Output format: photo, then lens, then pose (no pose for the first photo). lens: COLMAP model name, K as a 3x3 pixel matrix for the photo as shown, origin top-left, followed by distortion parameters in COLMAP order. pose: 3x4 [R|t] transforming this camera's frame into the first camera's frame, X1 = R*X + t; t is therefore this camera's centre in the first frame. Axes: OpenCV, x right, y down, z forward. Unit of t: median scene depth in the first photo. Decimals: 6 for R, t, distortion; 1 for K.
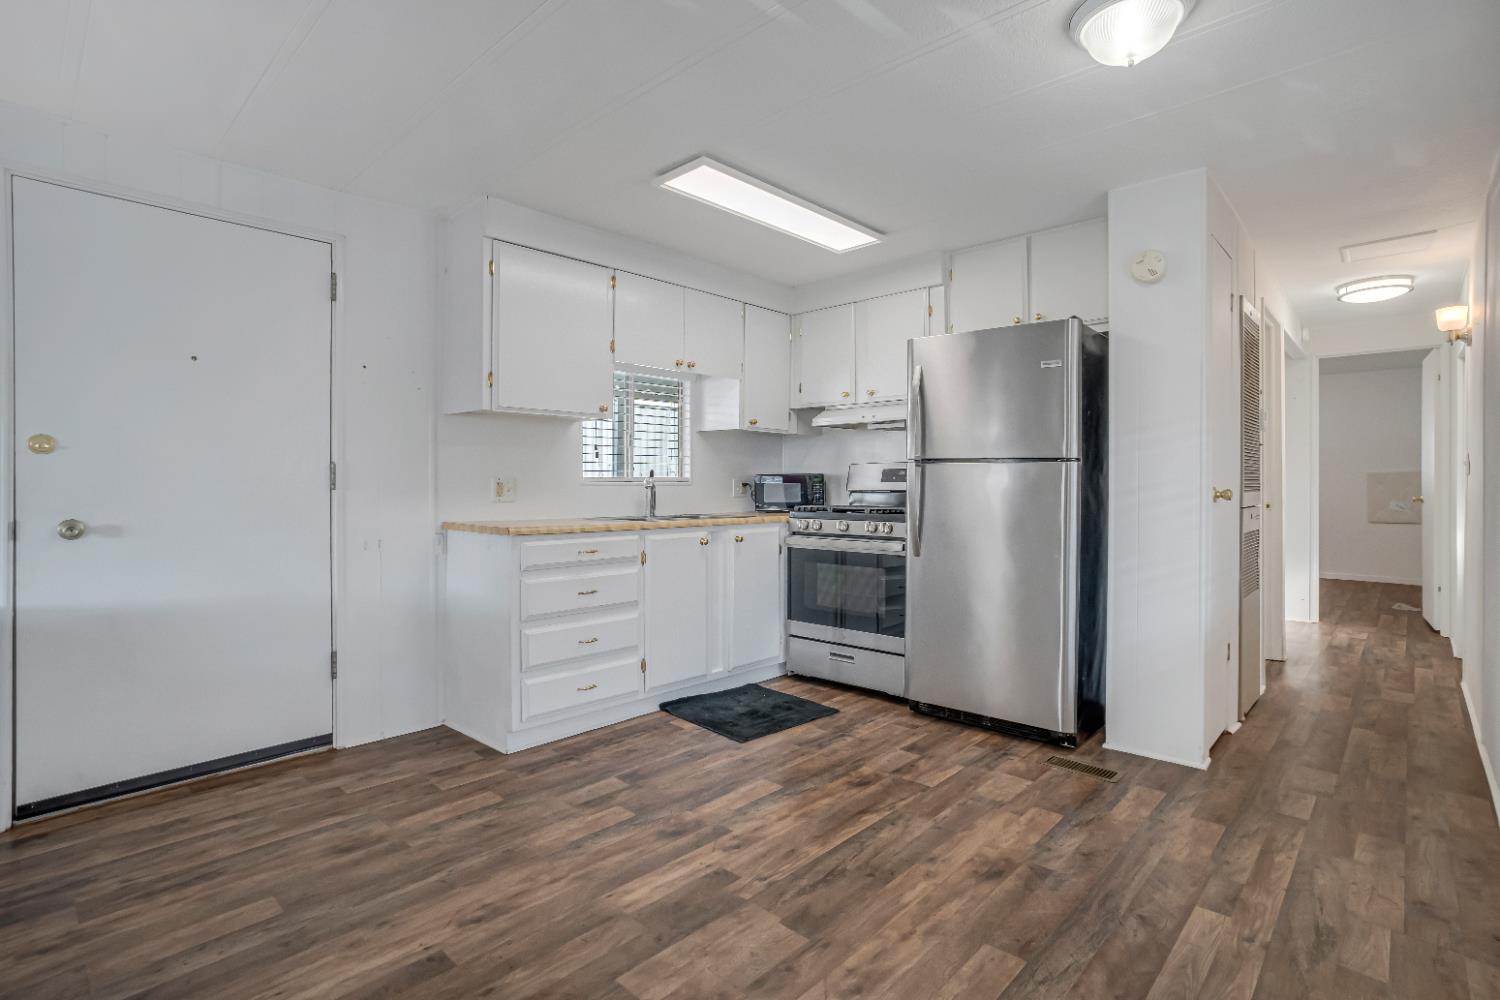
lens RADIAL K [[723.4, 0, 781.4], [0, 723.4, 487.0], [0, 0, 1]] dist [-0.000027, 0.027747]
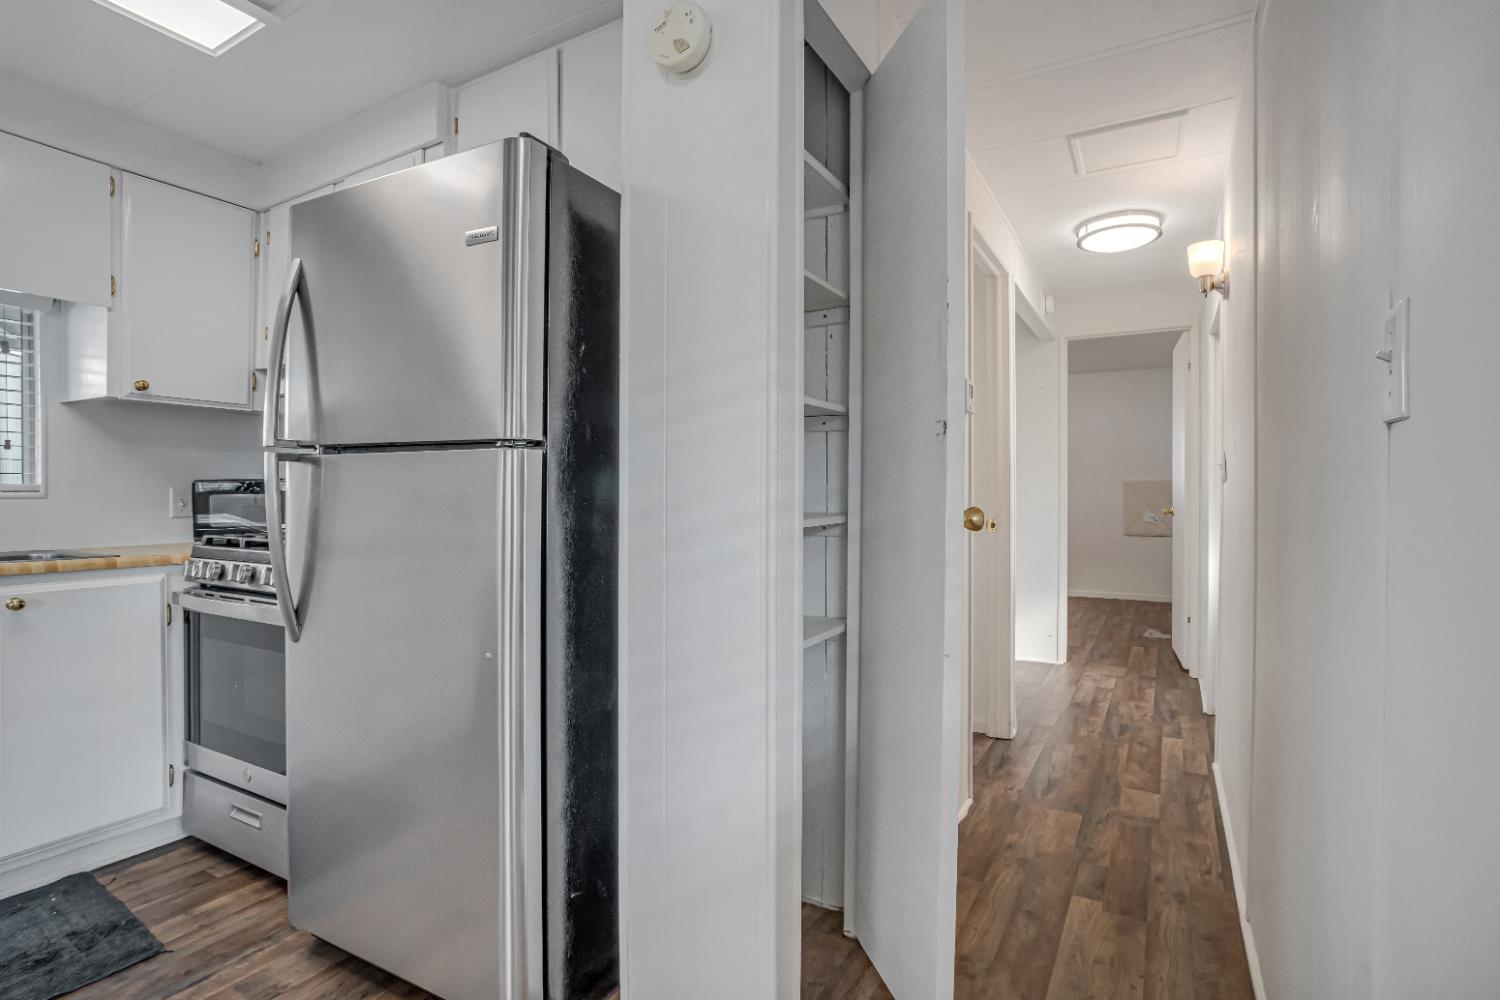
lens RADIAL K [[728.6, 0, 750.0], [0, 728.6, 500.0], [0, 0, 1]] dist [0.000639, 0.000747]
pose [[0.981799, -0.002944, 0.189898, 0.295822], [0.001642, 0.999974, 0.007014, -0.004035], [-0.189914, -0.006575, 0.981779, 0.338707]]
